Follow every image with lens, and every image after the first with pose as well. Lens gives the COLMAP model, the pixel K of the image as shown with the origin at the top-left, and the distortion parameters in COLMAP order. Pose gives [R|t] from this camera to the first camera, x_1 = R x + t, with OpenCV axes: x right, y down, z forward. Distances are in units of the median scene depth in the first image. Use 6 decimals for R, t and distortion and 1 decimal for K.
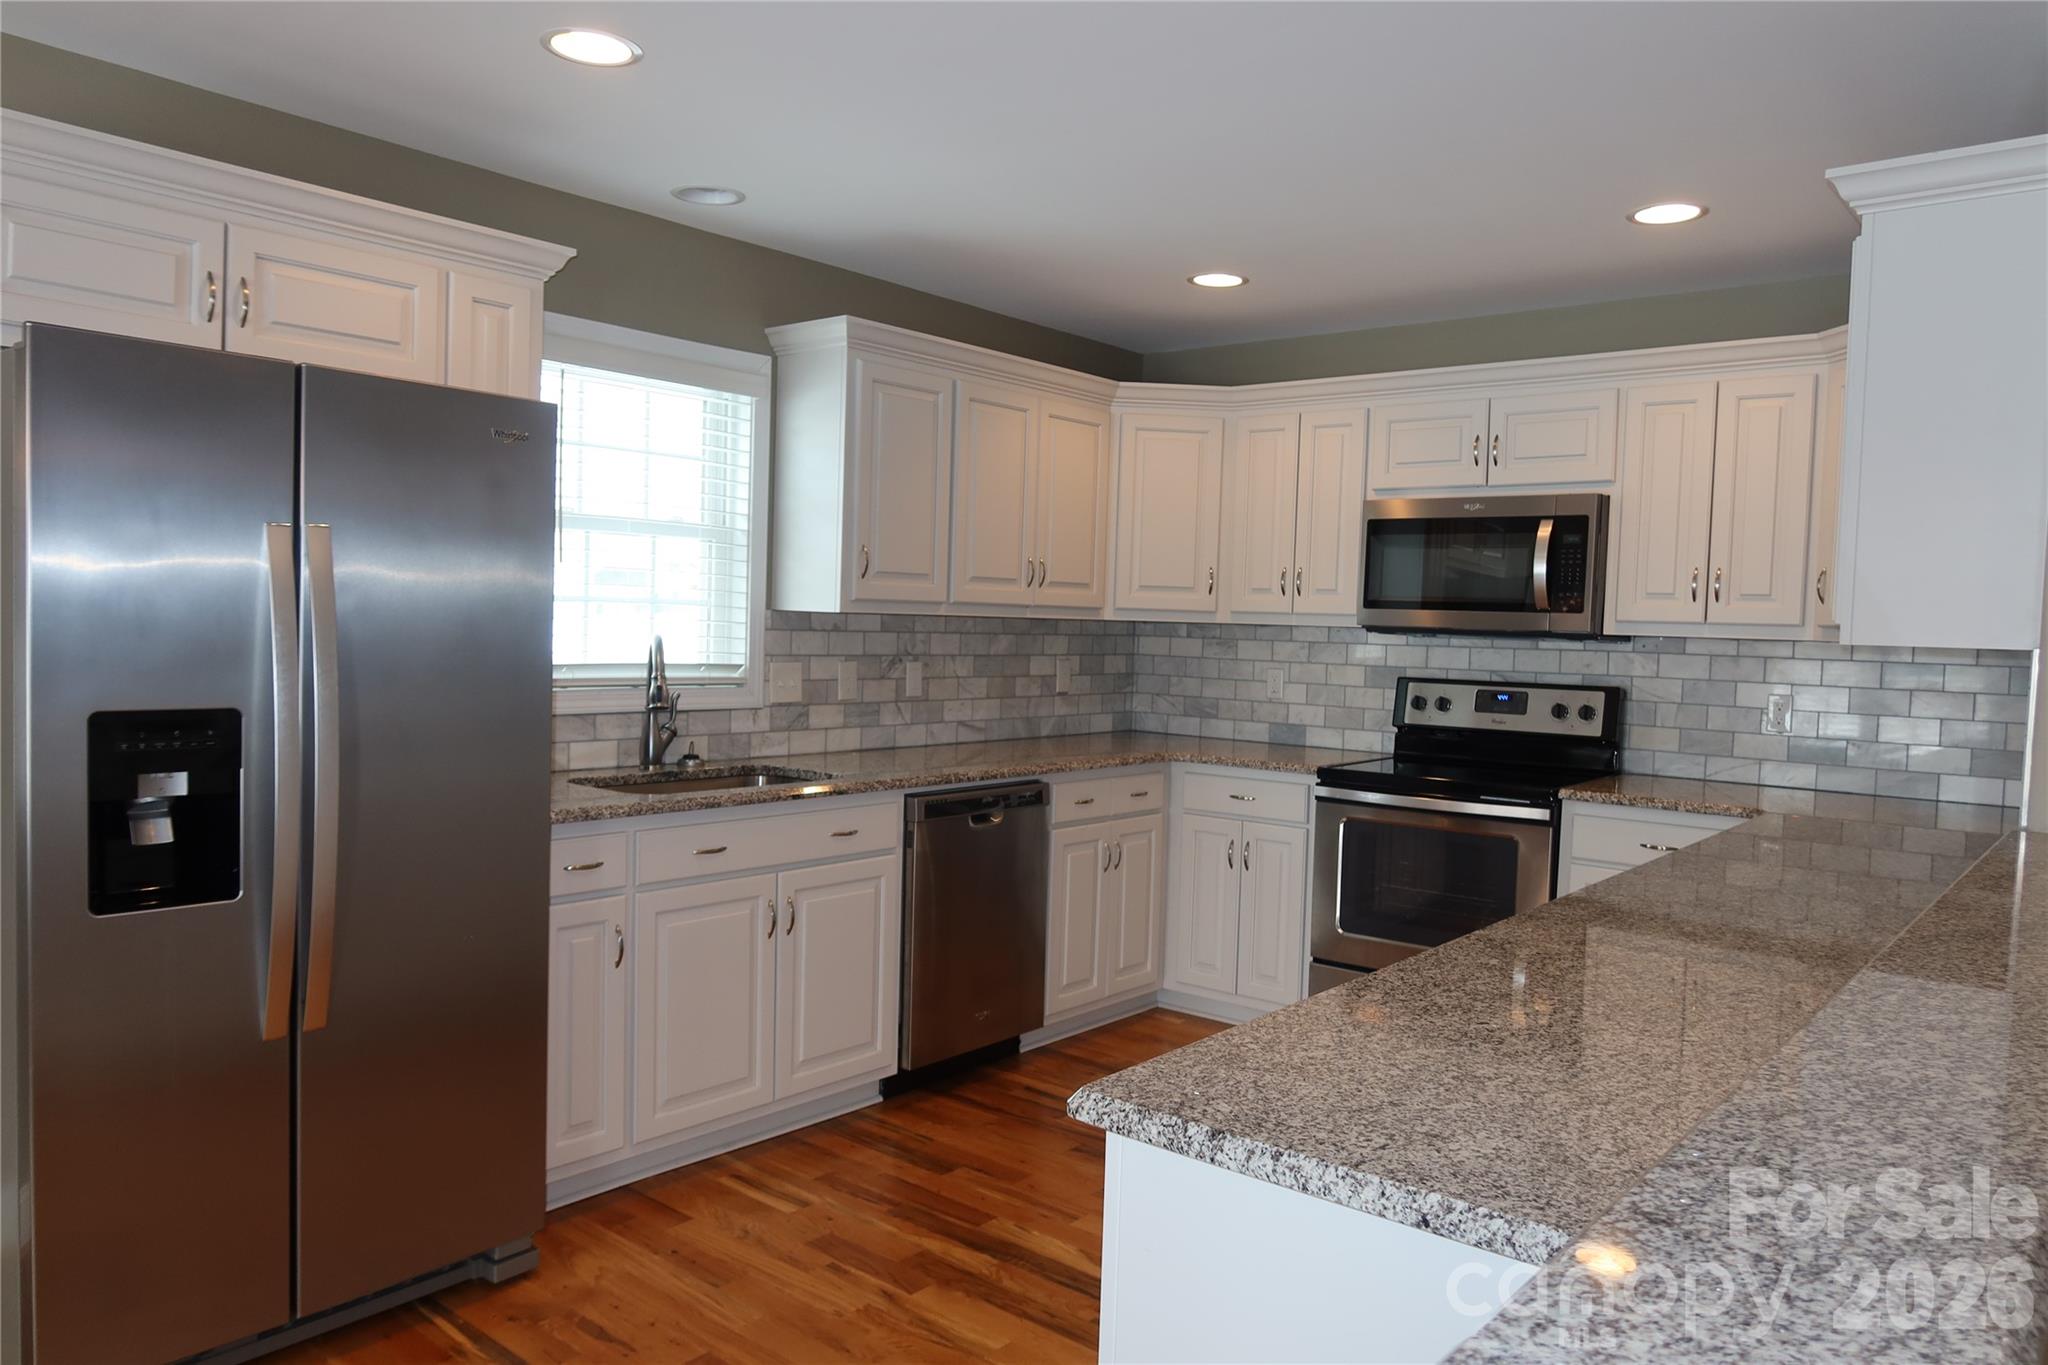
lens RADIAL K [[1423.9, 0, 1024.0], [0, 1423.9, 682.5], [0, 0, 1]] dist [-0.004908, -0.000708]
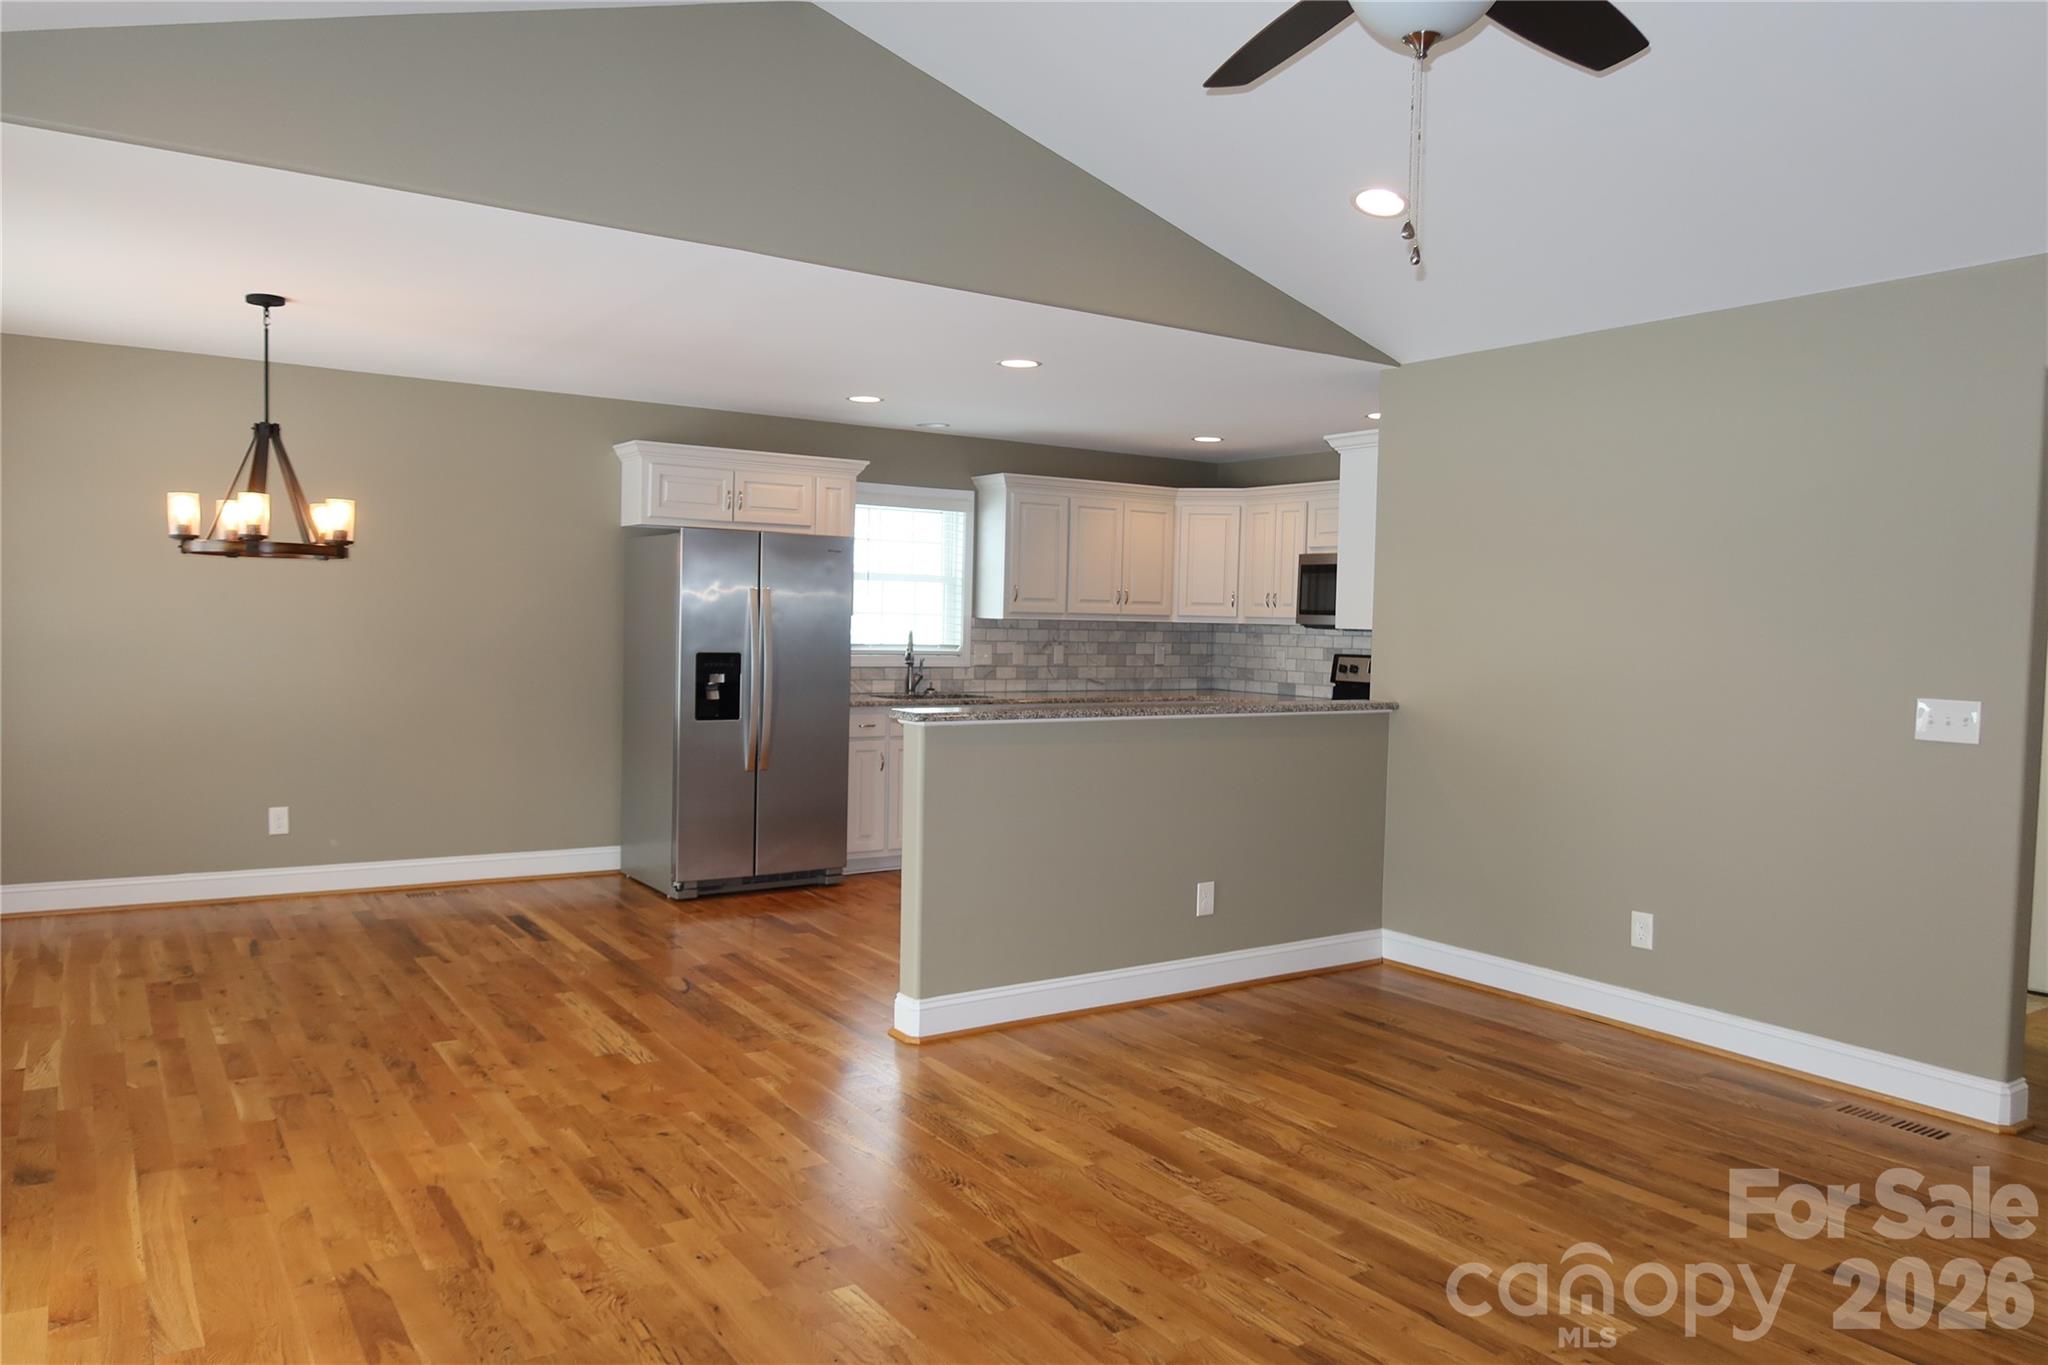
lens RADIAL K [[1423.9, 0, 1024.0], [0, 1423.9, 682.5], [0, 0, 1]] dist [-0.004908, -0.000708]
pose [[0.959451, 0.005566, -0.281819, 0.438893], [-0.007042, 0.999966, -0.004224, 0.045857], [0.281786, 0.006037, 0.959458, -0.865928]]
